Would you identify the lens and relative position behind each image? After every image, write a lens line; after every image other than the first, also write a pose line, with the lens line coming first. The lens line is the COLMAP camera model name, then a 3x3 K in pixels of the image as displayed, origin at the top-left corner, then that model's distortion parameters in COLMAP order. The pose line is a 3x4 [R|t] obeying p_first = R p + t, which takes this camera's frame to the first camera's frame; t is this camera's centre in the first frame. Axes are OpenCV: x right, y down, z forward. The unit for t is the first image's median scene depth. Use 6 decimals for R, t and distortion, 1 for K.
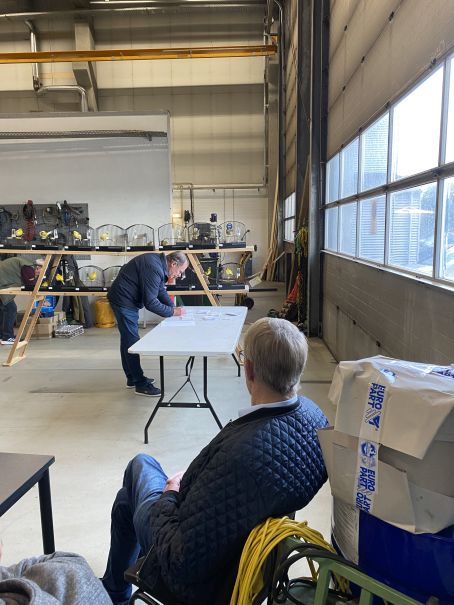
lens RADIAL K [[458.5, 0, 235.8], [0, 458.5, 303.2], [0, 0, 1]] dist [0.002337, -0.001457]
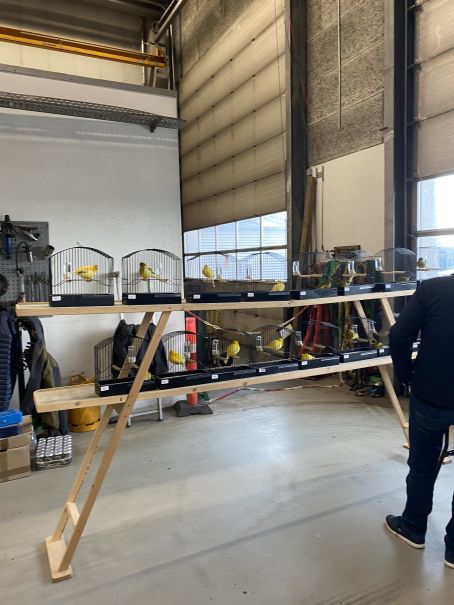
lens RADIAL K [[458.5, 0, 235.8], [0, 458.5, 303.2], [0, 0, 1]] dist [0.002337, -0.001457]
pose [[0.873954, -0.047883, 0.483645, -0.402623], [0.089827, 0.993904, -0.063917, -0.054854], [-0.477636, 0.099305, 0.872927, 0.382182]]
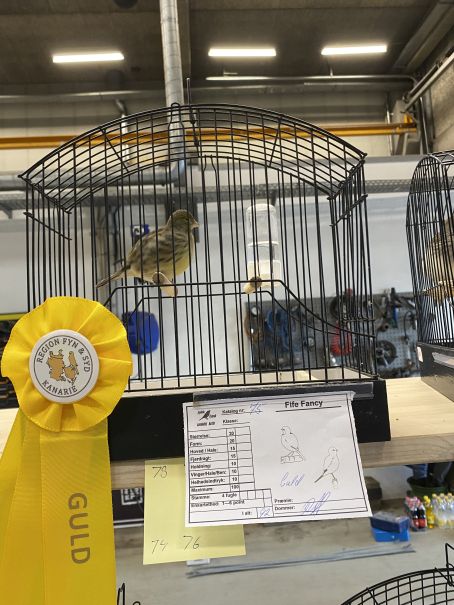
lens RADIAL K [[460.2, 0, 227.0], [0, 460.2, 302.5], [0, 0, 1]] dist [0.002113, -0.005677]
pose [[0.993124, -0.046507, 0.107434, -0.656461], [0.069939, 0.971632, -0.225918, -0.081404], [-0.093880, 0.231878, 0.968204, 0.429938]]
